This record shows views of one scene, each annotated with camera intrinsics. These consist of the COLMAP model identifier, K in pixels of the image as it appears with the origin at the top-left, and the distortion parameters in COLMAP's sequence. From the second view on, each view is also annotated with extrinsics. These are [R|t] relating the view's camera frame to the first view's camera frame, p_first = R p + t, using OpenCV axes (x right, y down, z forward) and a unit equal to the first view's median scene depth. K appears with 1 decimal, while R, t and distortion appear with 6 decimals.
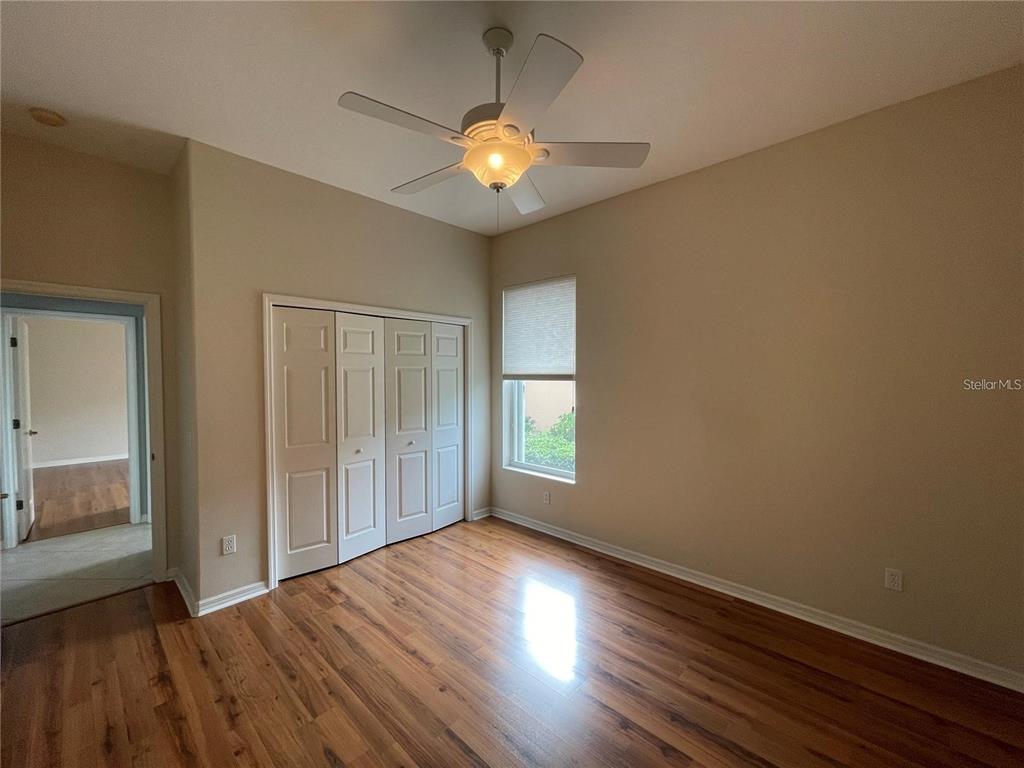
lens RADIAL K [[413.3, 0, 509.0], [0, 413.3, 384.1], [0, 0, 1]] dist [0.002240, 0.000514]
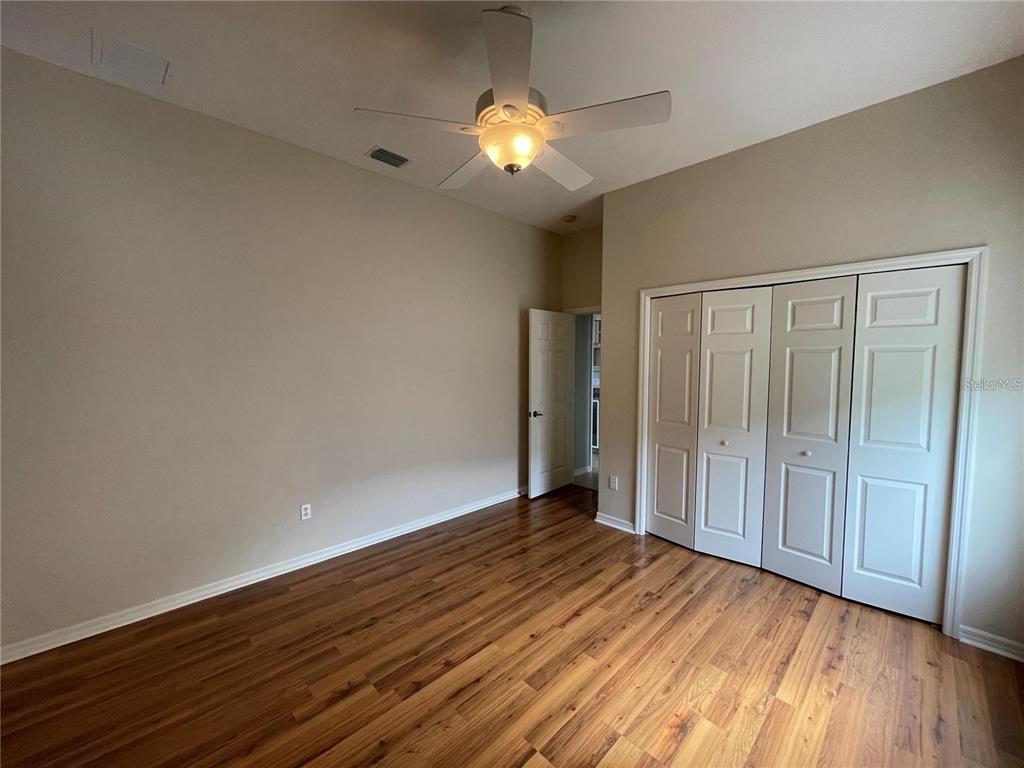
lens RADIAL K [[413.3, 0, 509.0], [0, 413.3, 384.1], [0, 0, 1]] dist [0.002240, 0.000514]
pose [[-0.034532, 0.063502, -0.997384, 0.625057], [-0.024219, 0.997633, 0.064357, -0.014052], [0.999110, 0.026378, -0.032912, 0.644035]]
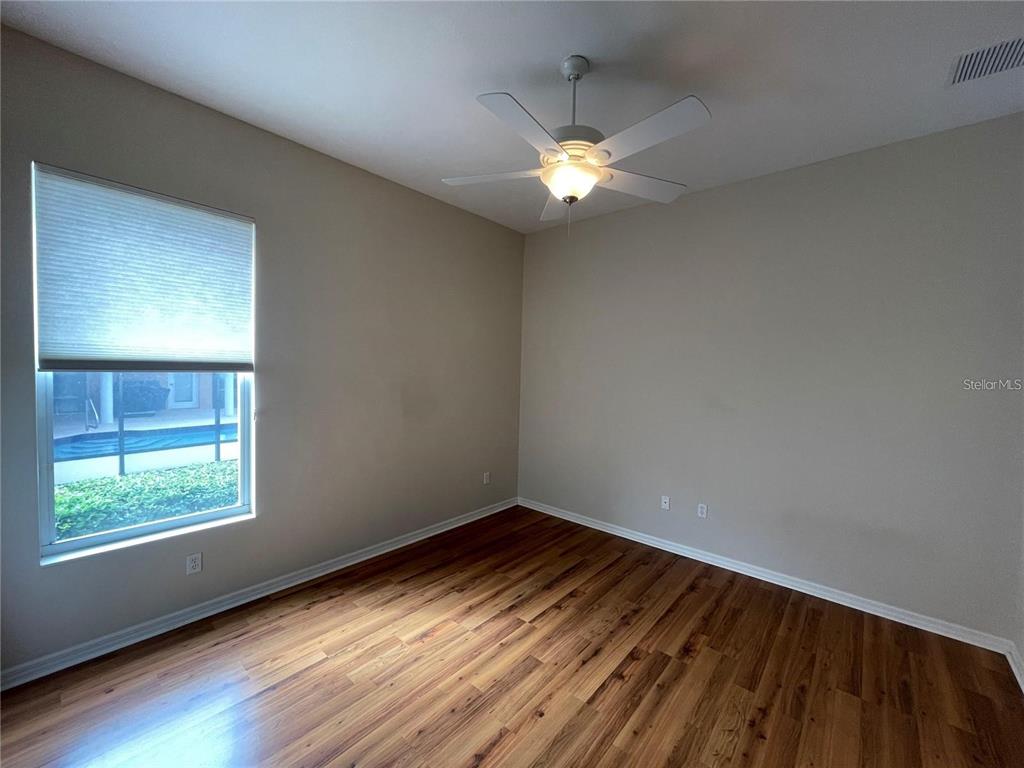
lens RADIAL K [[413.3, 0, 509.0], [0, 413.3, 384.1], [0, 0, 1]] dist [0.002240, 0.000514]
pose [[-0.038680, -0.035474, 0.998622, -0.709330], [-0.003689, 0.999368, 0.035357, -0.018224], [-0.999245, -0.002316, -0.038786, 0.747716]]
